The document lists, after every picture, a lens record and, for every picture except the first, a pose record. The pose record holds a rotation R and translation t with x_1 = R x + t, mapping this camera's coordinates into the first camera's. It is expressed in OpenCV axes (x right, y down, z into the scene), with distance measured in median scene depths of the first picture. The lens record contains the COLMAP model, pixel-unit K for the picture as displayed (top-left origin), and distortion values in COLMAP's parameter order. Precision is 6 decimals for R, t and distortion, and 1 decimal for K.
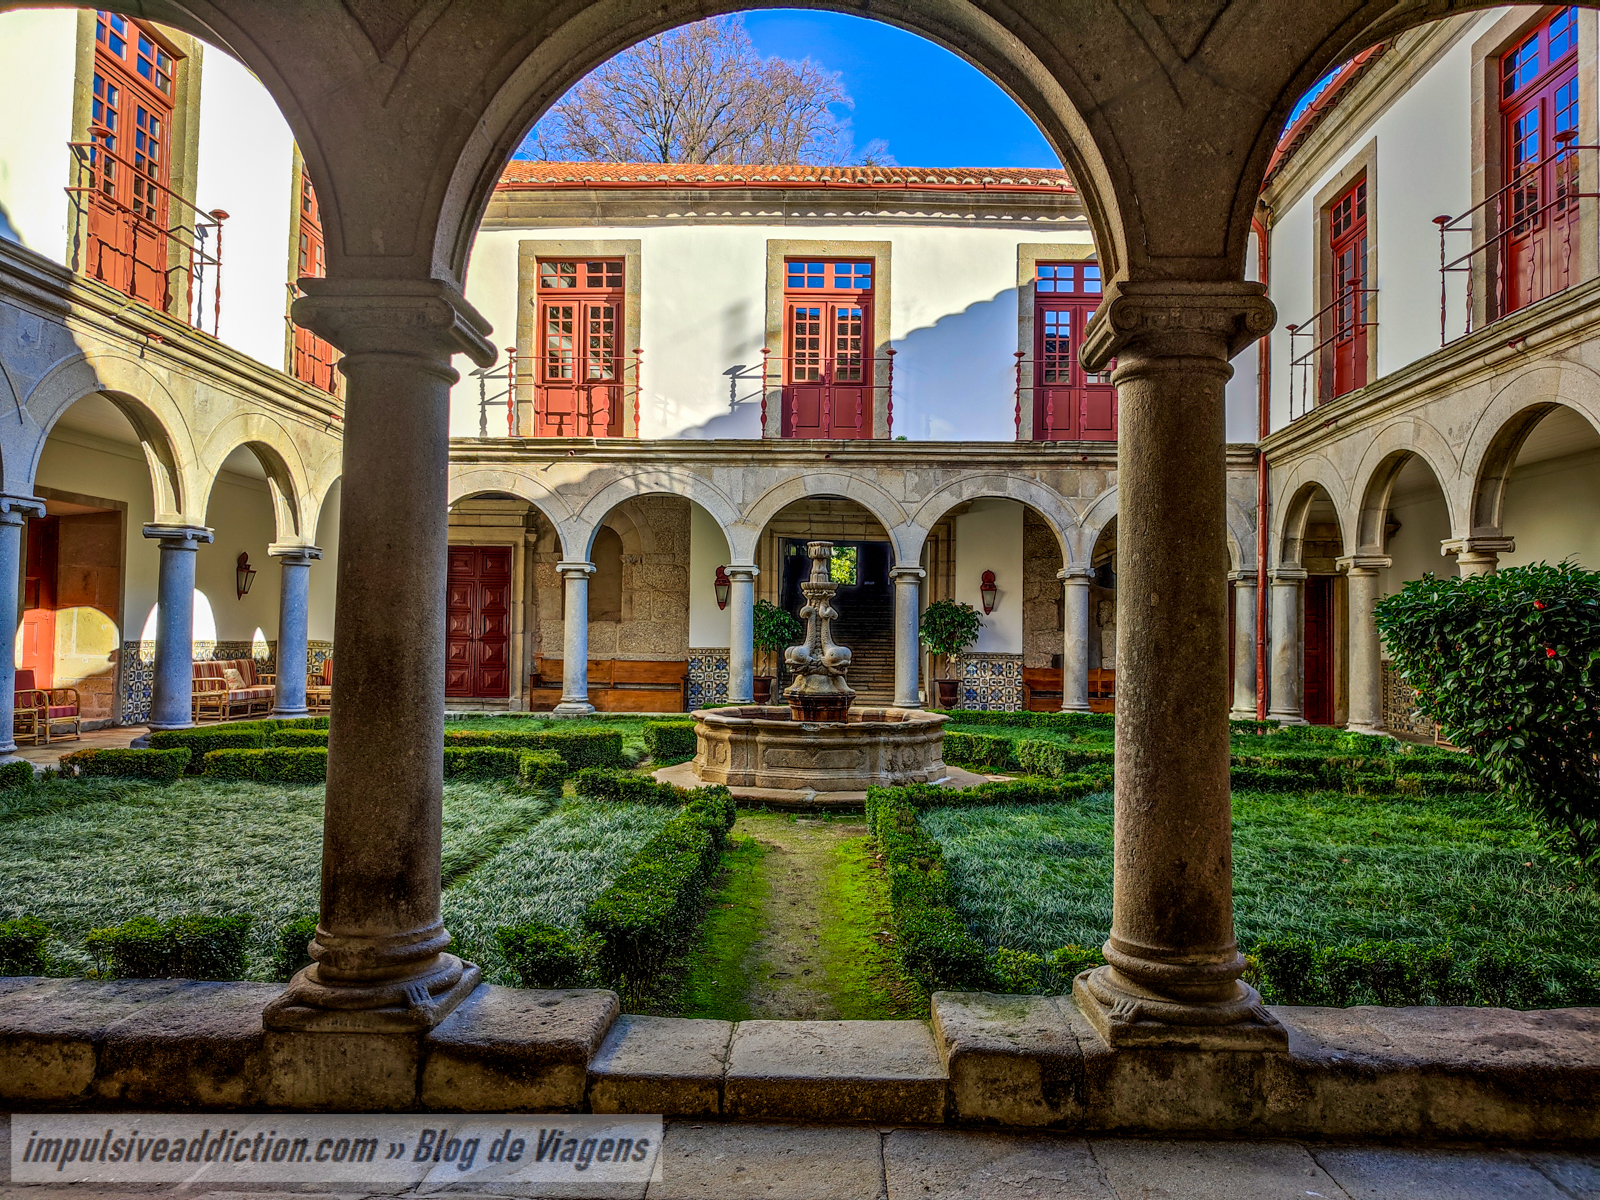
lens RADIAL K [[1202.1, 0, 812.8], [0, 1202.1, 604.4], [0, 0, 1]] dist [0.032570, -0.010790]
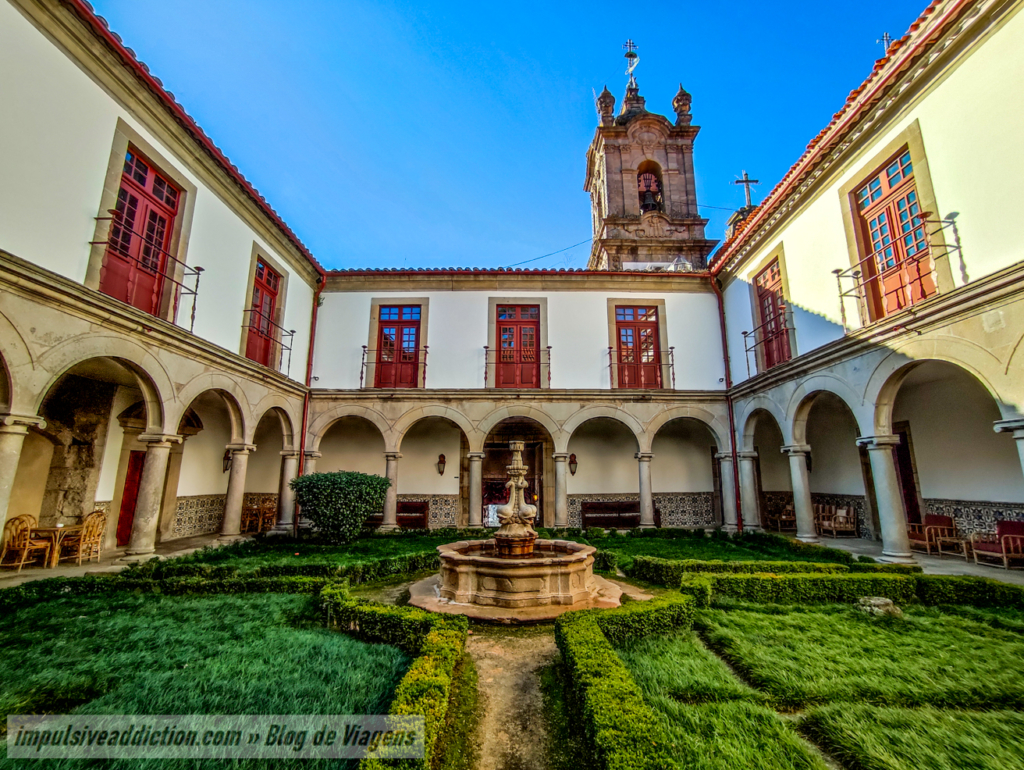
lens RADIAL K [[472.5, 0, 514.6], [0, 472.5, 384.5], [0, 0, 1]] dist [0.066291, 0.000955]
pose [[0.999783, -0.006896, 0.019672, -0.010571], [0.010197, 0.984865, -0.173024, -0.005495], [-0.018181, 0.173187, 0.984721, 0.211096]]
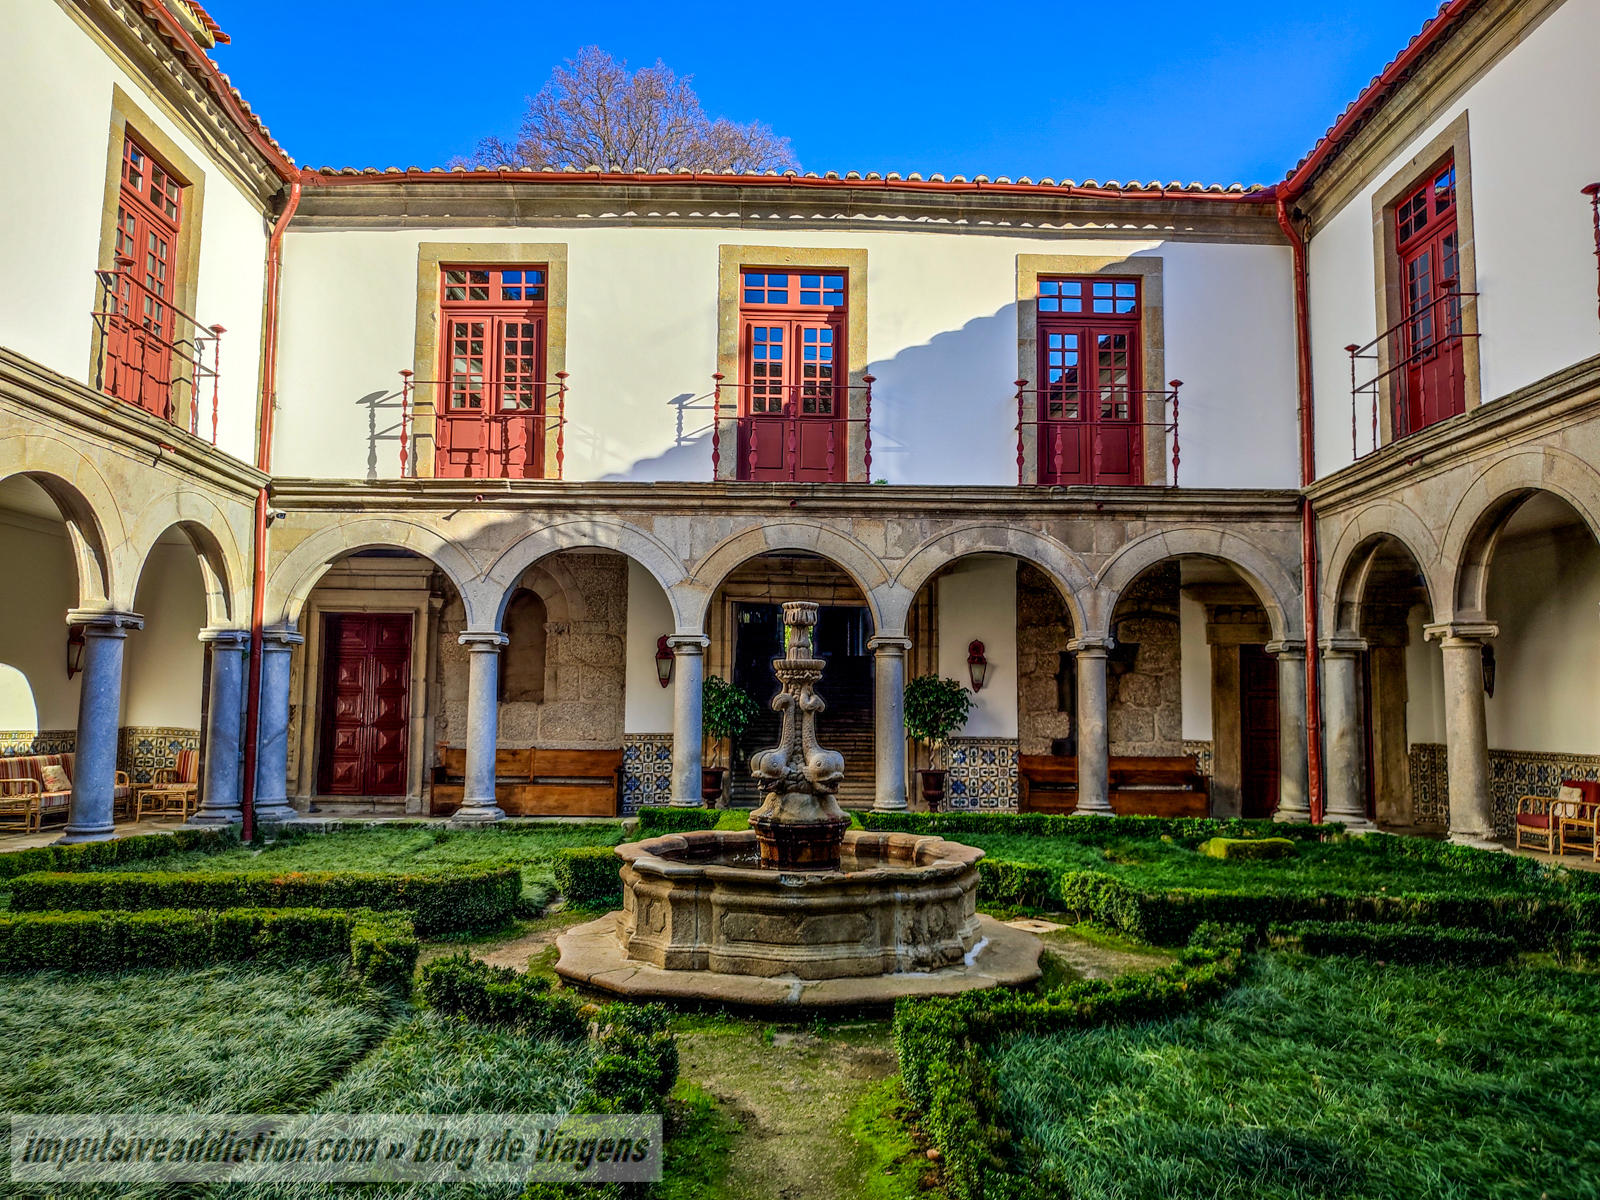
lens RADIAL K [[1202.1, 0, 789.9], [0, 1202.1, 593.7], [0, 0, 1]] dist [0.032570, -0.010790]
pose [[0.999663, -0.001101, 0.025955, -0.011395], [0.002808, 0.997828, -0.065815, -0.006684], [-0.025826, 0.065866, 0.997494, 0.182837]]
